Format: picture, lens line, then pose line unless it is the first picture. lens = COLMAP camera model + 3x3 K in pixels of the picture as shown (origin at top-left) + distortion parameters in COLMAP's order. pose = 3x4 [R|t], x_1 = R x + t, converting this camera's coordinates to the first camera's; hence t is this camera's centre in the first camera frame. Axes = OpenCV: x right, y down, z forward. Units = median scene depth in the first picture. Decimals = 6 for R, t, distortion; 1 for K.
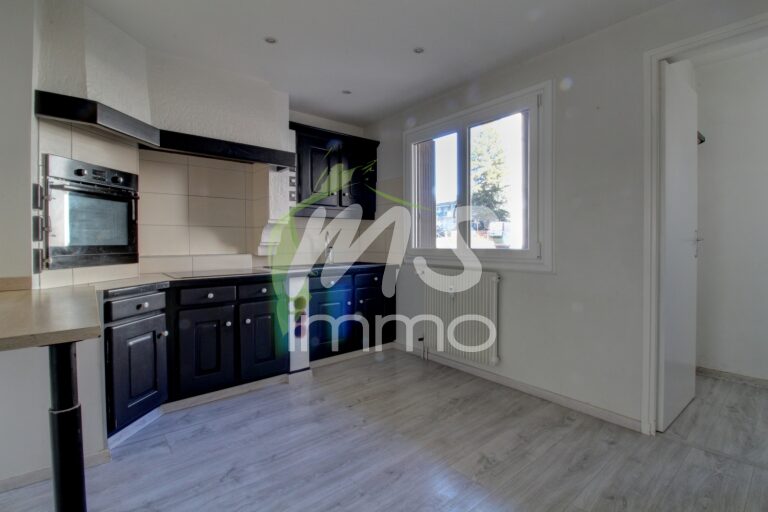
lens RADIAL K [[354.9, 0, 390.4], [0, 354.9, 244.9], [0, 0, 1]] dist [0.000602, -0.000201]
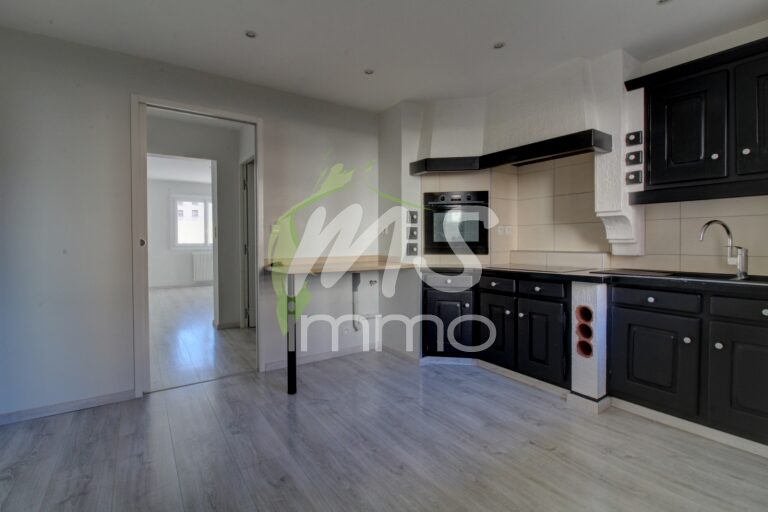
lens RADIAL K [[354.9, 0, 390.4], [0, 354.9, 244.9], [0, 0, 1]] dist [0.000602, -0.000201]
pose [[-0.081737, 0.007179, -0.996628, 0.900599], [-0.009233, 0.999926, 0.007960, 0.007372], [0.996611, 0.009852, -0.081665, 0.948219]]
